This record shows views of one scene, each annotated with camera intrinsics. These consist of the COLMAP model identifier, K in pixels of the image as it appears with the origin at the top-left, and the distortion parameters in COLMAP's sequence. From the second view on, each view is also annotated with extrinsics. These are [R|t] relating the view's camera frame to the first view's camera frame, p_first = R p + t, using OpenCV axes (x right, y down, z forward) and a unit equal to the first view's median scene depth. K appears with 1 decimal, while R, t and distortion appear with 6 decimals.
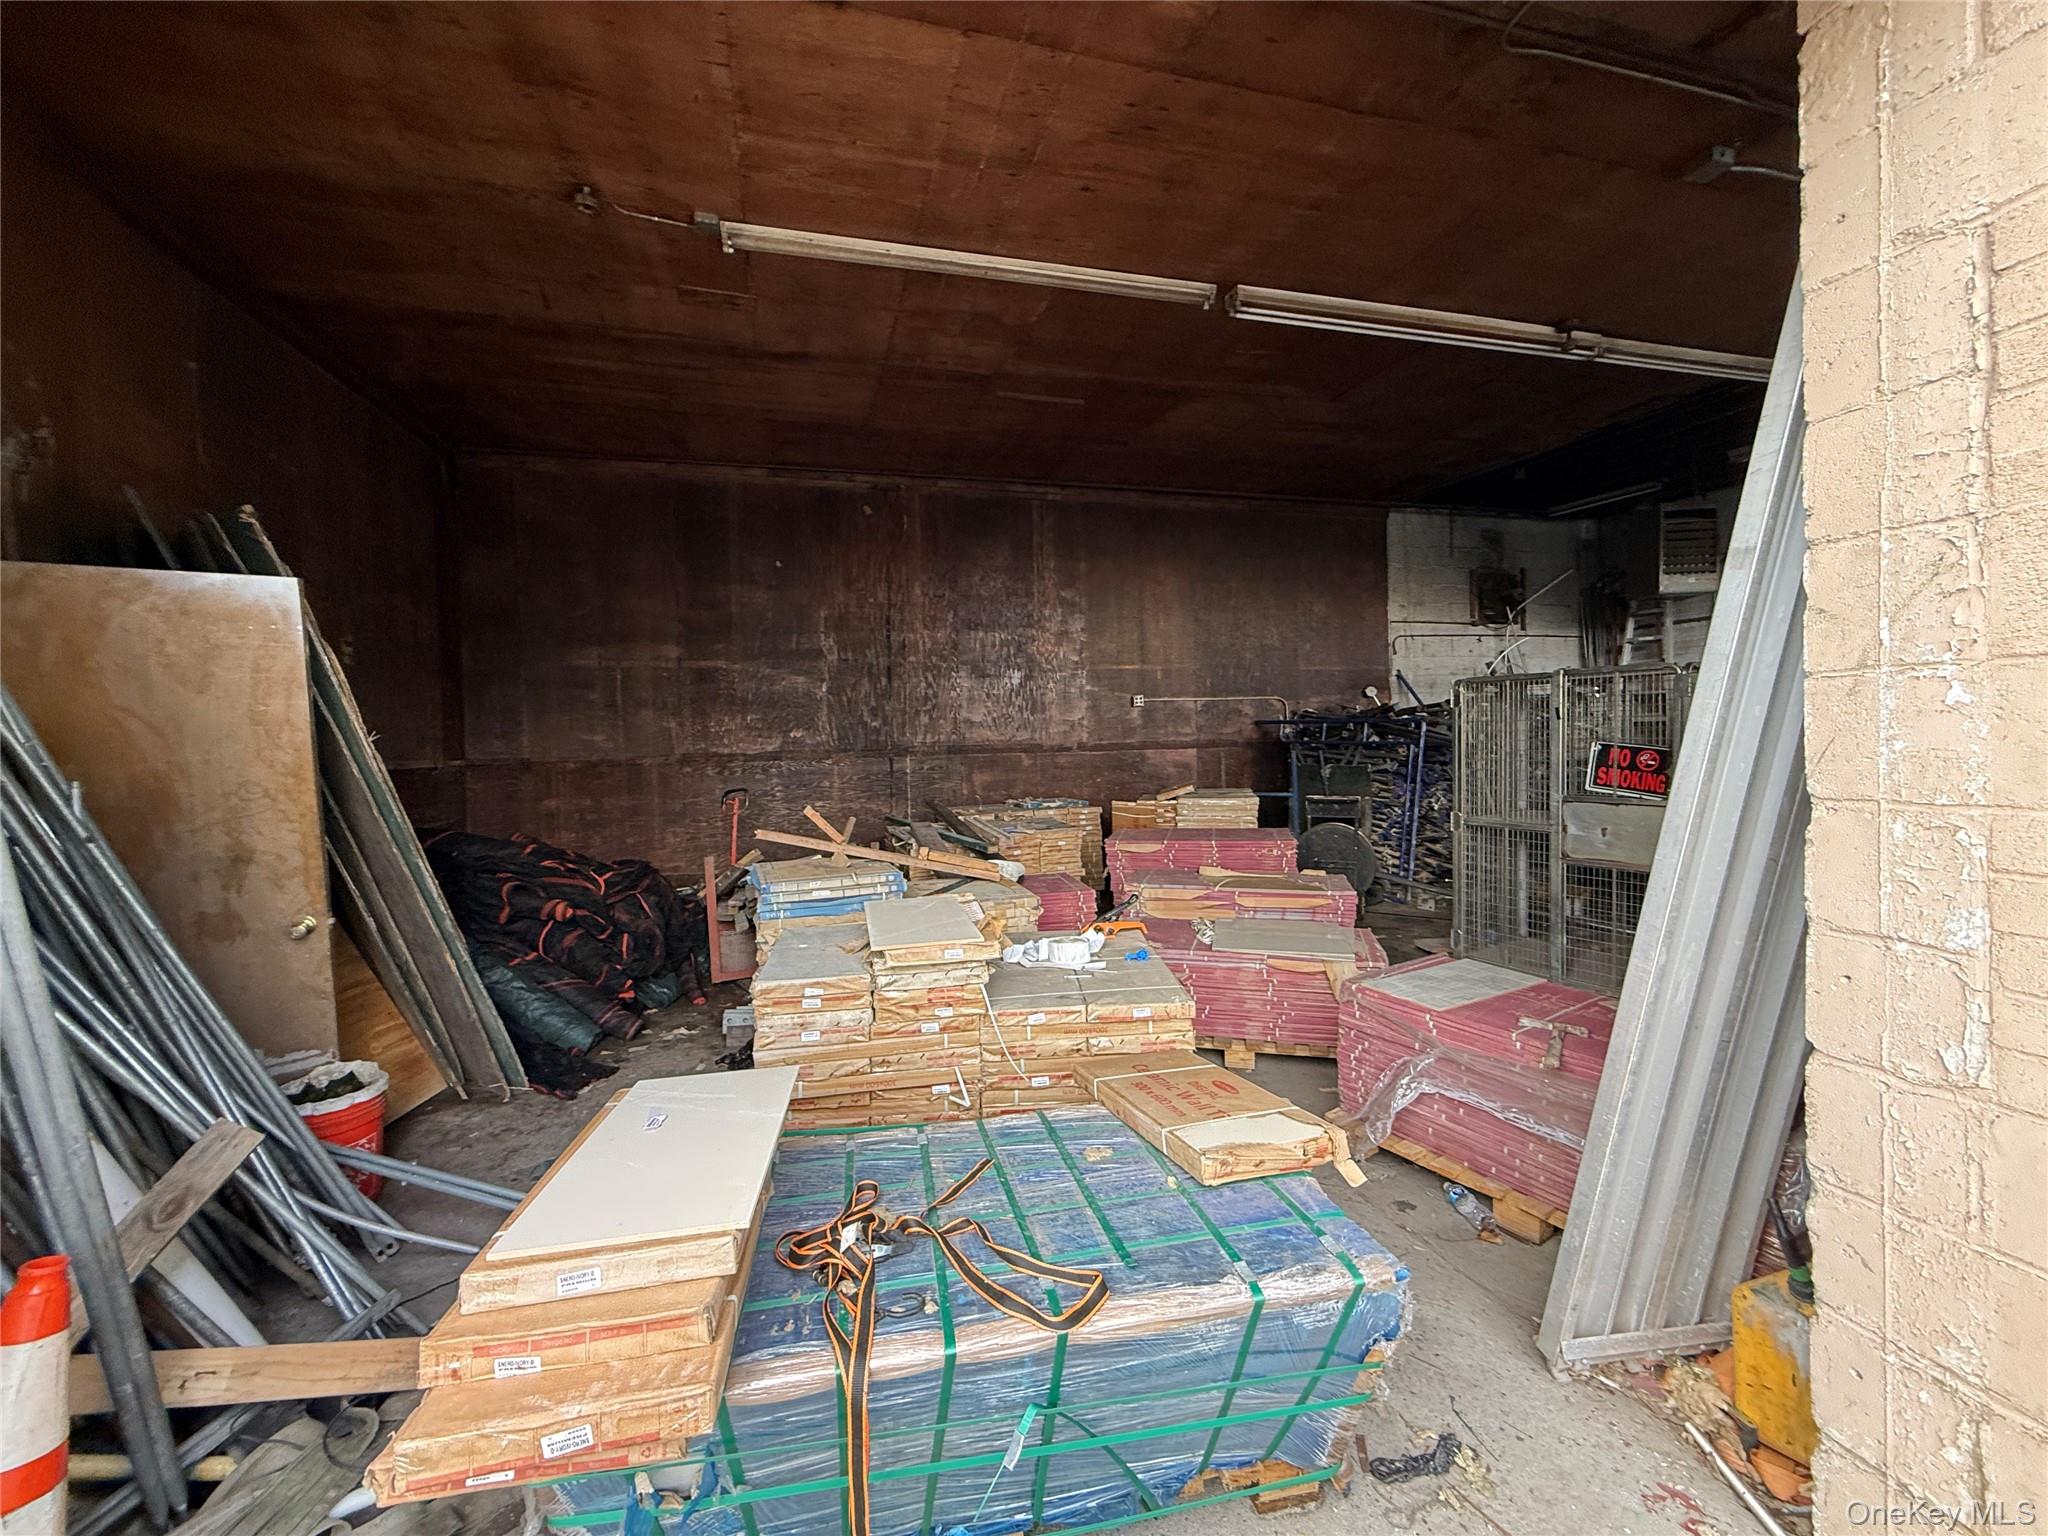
lens RADIAL K [[817.4, 0, 1019.8], [0, 817.4, 769.8], [0, 0, 1]] dist [0.000475, -0.000164]
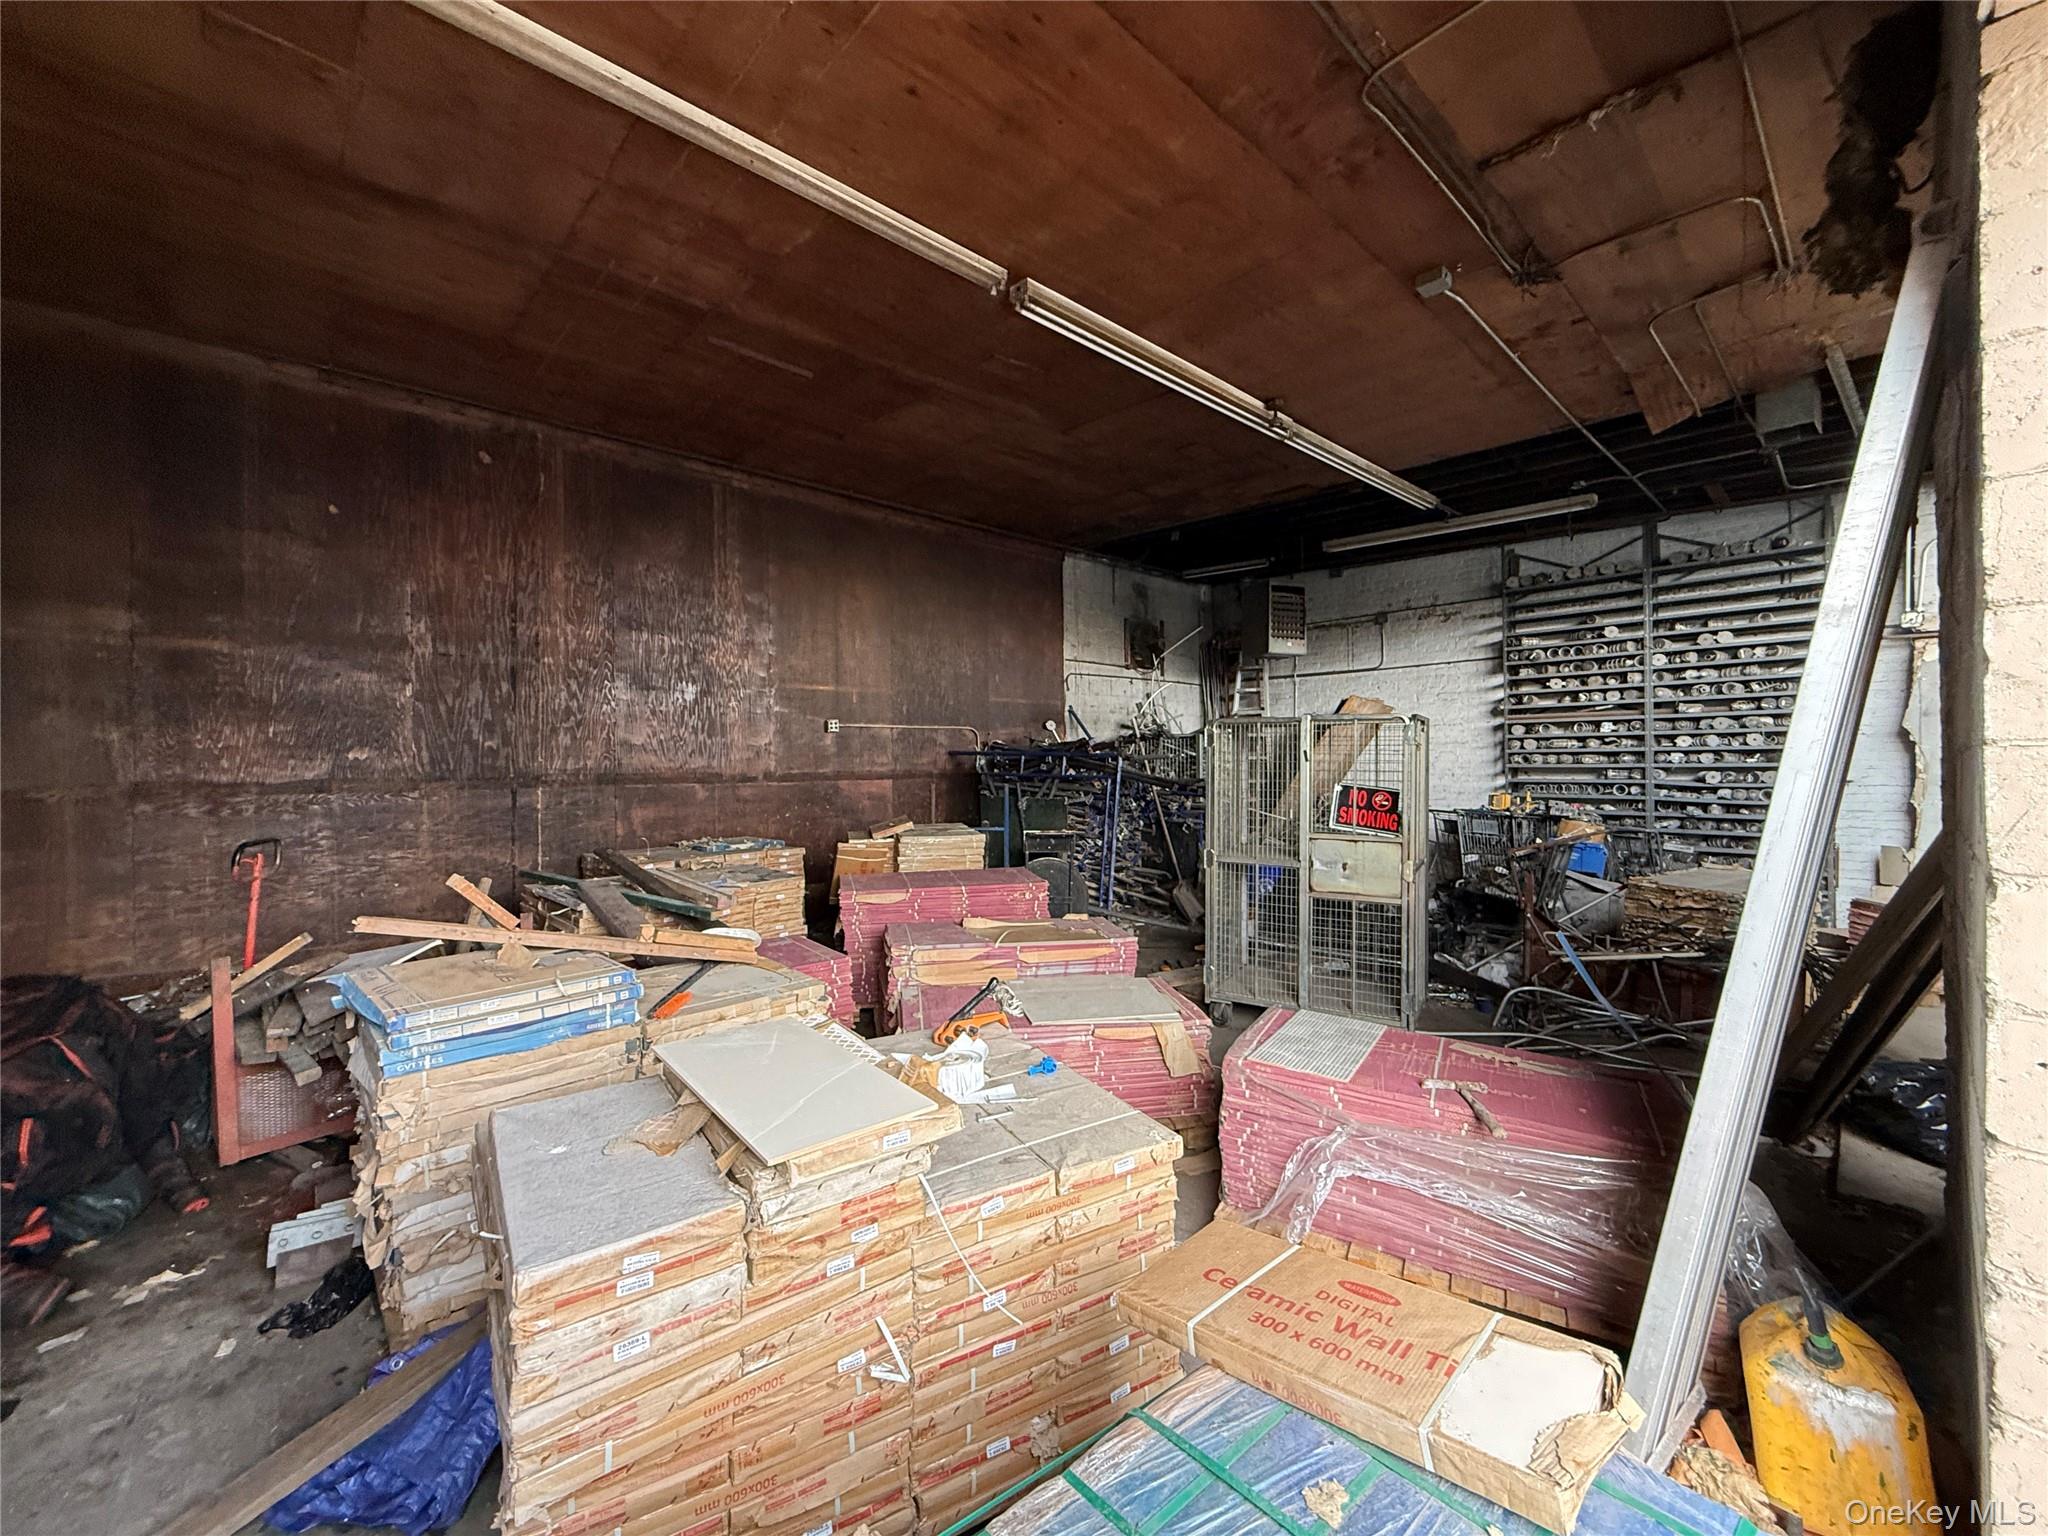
lens RADIAL K [[817.4, 0, 1023.8], [0, 817.4, 769.3], [0, 0, 1]] dist [0.000475, -0.000164]
pose [[0.890945, 0.014911, 0.453867, -0.097506], [-0.000759, 0.999508, -0.031346, -0.011668], [-0.454111, 0.027584, 0.890518, 0.141596]]
